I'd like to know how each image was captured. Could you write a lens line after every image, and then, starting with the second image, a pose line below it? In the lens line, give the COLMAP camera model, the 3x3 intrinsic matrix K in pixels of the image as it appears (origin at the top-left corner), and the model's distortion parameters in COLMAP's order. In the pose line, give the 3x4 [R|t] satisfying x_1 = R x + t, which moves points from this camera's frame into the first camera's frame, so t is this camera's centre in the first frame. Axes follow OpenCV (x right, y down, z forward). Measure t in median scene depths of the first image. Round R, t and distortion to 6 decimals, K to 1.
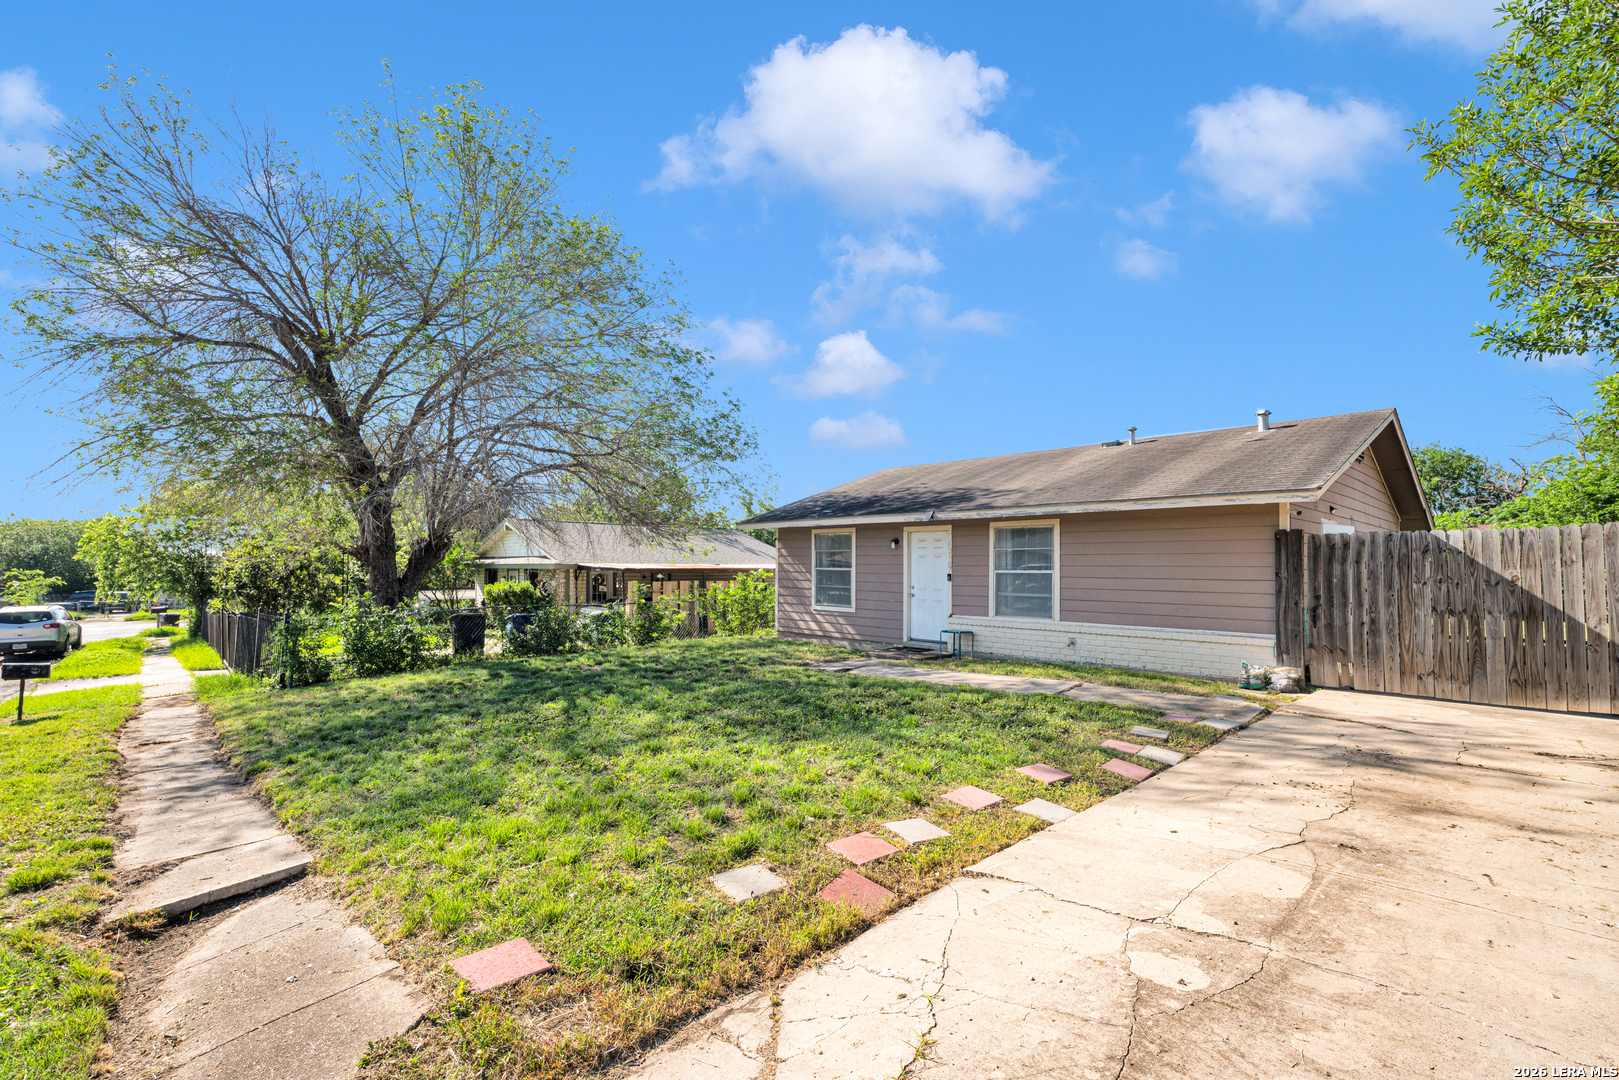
lens RADIAL K [[734.8, 0, 809.5], [0, 734.8, 540.0], [0, 0, 1]] dist [-0.012509, 0.000116]
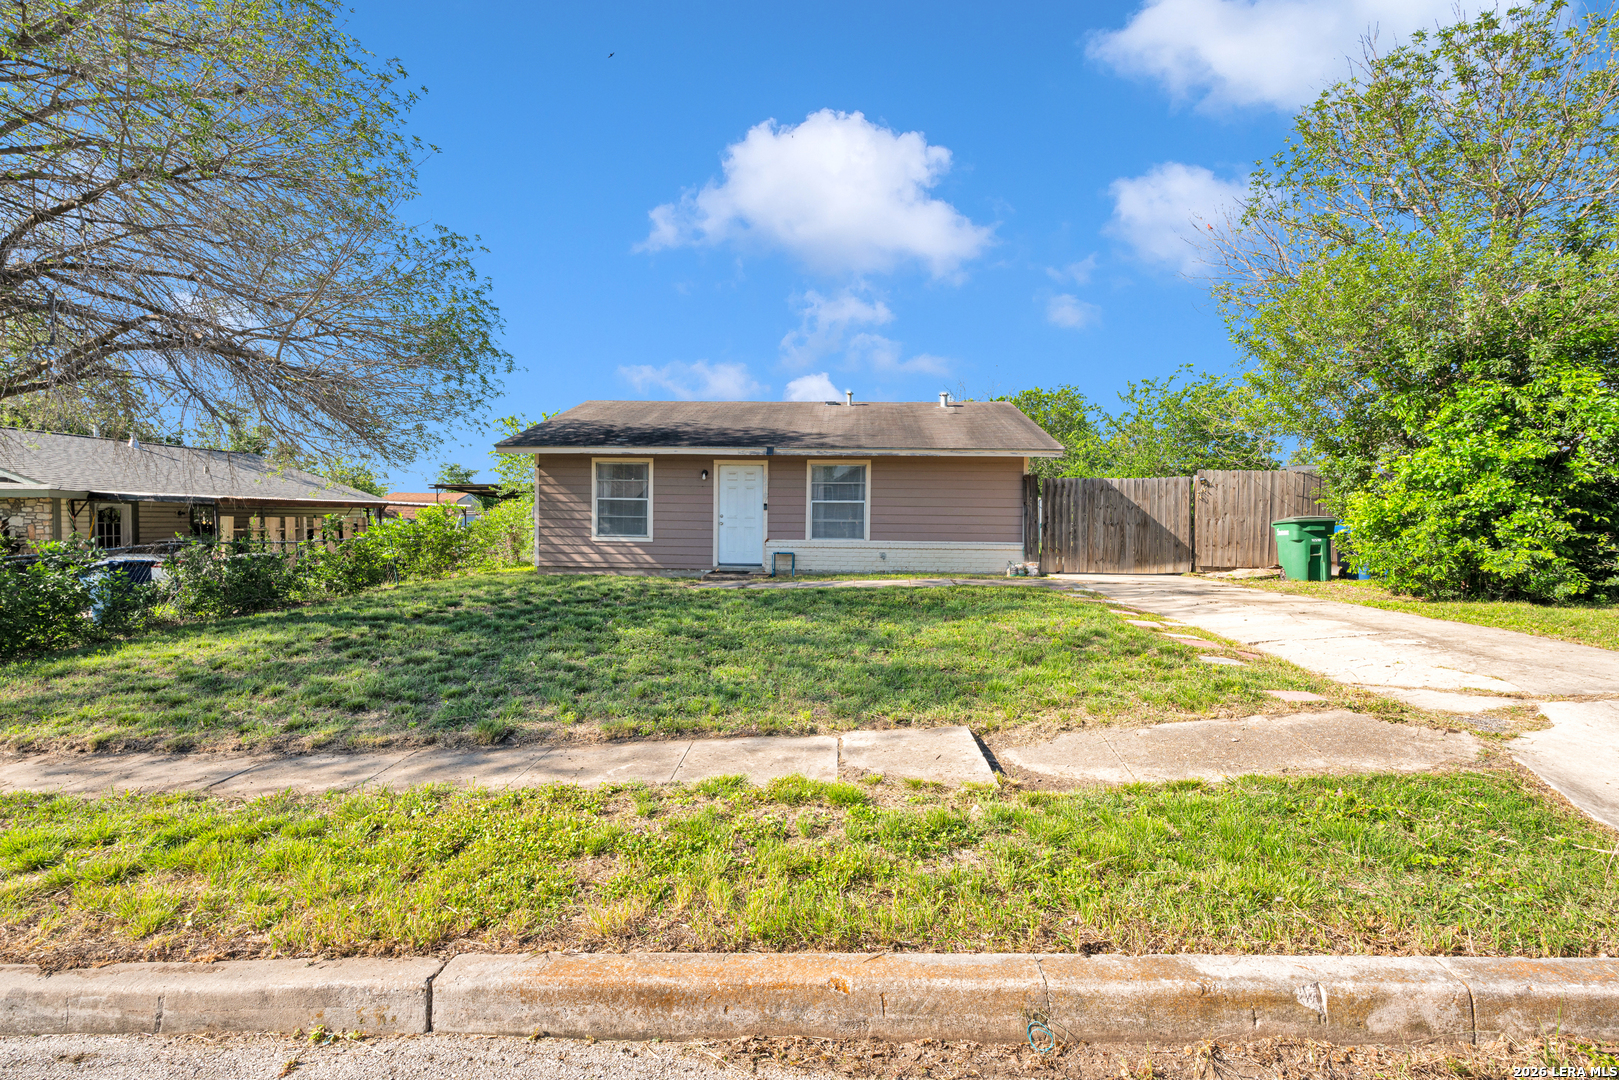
lens RADIAL K [[734.8, 0, 809.5], [0, 734.8, 540.0], [0, 0, 1]] dist [-0.012509, 0.000116]
pose [[0.718136, -0.016089, 0.695717, -0.573896], [-0.030397, 0.998053, 0.054458, 0.040377], [-0.695239, -0.060256, 0.716249, 0.148718]]
